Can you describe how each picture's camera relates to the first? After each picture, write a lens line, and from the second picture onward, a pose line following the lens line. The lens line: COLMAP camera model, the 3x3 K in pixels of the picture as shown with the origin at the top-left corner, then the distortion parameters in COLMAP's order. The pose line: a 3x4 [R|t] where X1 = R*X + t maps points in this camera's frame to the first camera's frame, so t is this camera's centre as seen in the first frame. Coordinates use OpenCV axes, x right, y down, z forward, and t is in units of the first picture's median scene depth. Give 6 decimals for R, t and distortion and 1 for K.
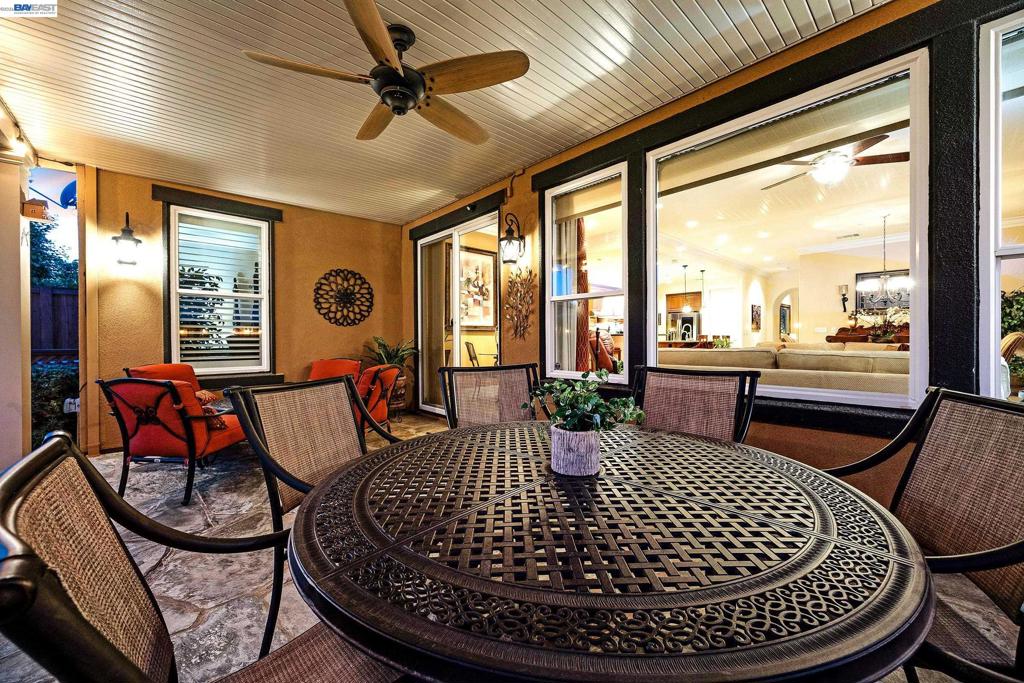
lens RADIAL K [[390.7, 0, 512.1], [0, 390.7, 340.7], [0, 0, 1]] dist [-0.001175, 0.000121]
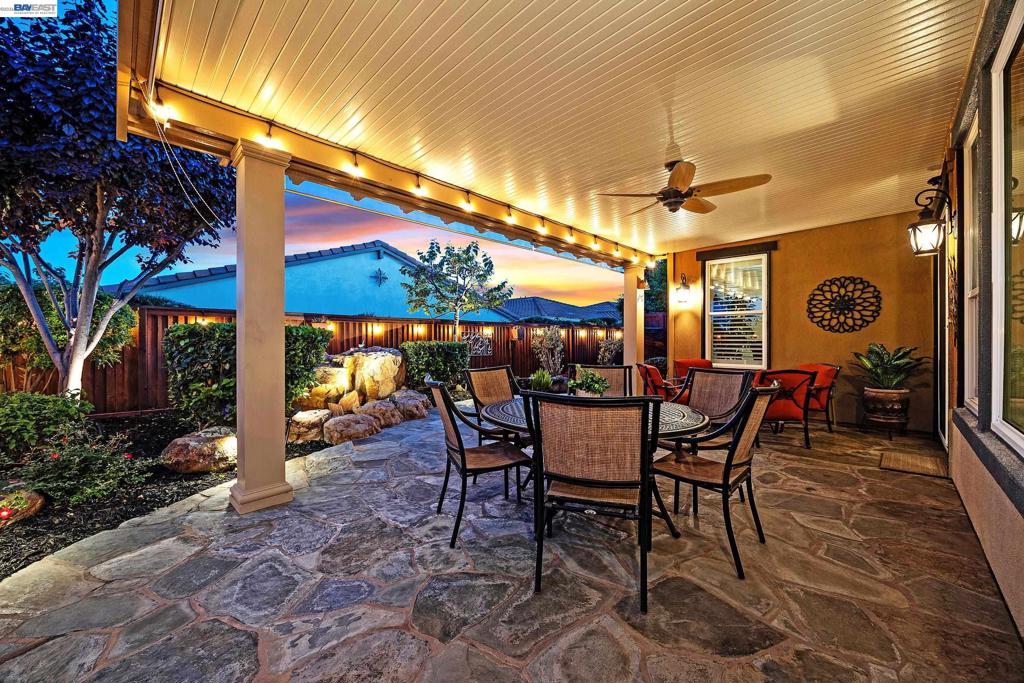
lens RADIAL K [[390.7, 0, 514.8], [0, 390.7, 342.0], [0, 0, 1]] dist [-0.001175, 0.000121]
pose [[0.049536, 0.008054, -0.998740, 0.634789], [-0.005764, 0.999953, 0.007778, -0.019108], [0.998756, 0.005371, 0.049580, 0.118982]]
